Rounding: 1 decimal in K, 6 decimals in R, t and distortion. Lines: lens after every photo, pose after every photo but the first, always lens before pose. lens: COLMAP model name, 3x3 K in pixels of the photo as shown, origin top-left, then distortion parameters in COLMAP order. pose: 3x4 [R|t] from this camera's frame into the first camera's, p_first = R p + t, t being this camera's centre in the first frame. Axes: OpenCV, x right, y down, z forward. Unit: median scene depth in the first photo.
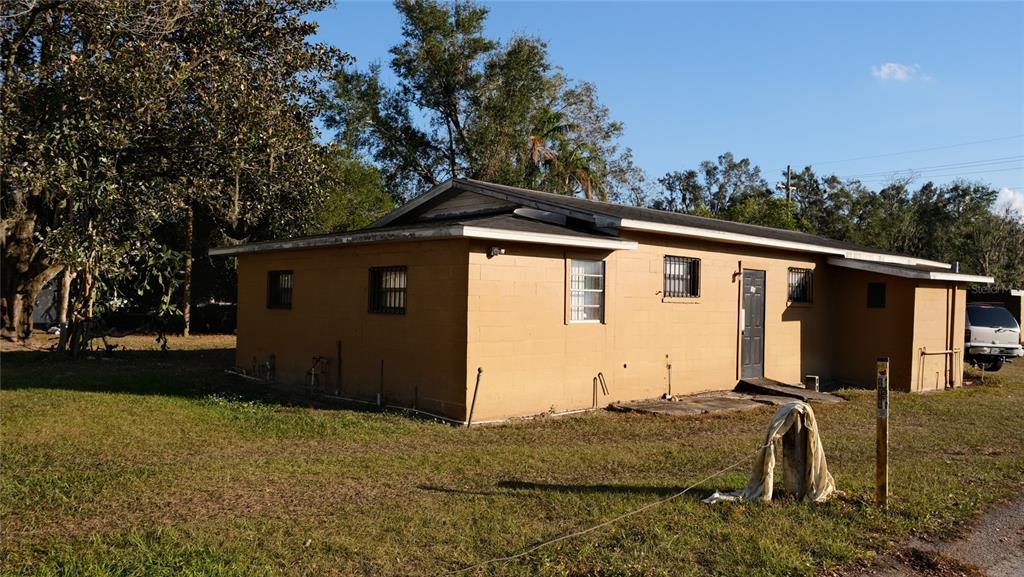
lens RADIAL K [[798.7, 0, 516.8], [0, 798.7, 287.5], [0, 0, 1]] dist [-0.022409, 0.045078]
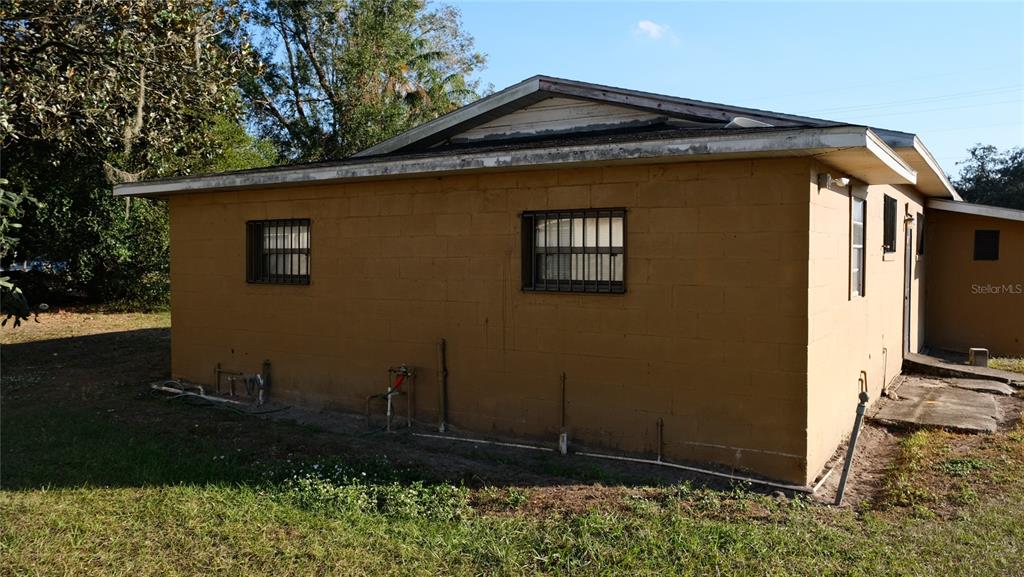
lens RADIAL K [[798.7, 0, 508.2], [0, 798.7, 291.0], [0, 0, 1]] dist [-0.022409, 0.045078]
pose [[0.962201, -0.032213, 0.270429, -0.257748], [0.014681, 0.997671, 0.066605, -0.005133], [-0.271945, -0.060117, 0.960433, 0.333004]]
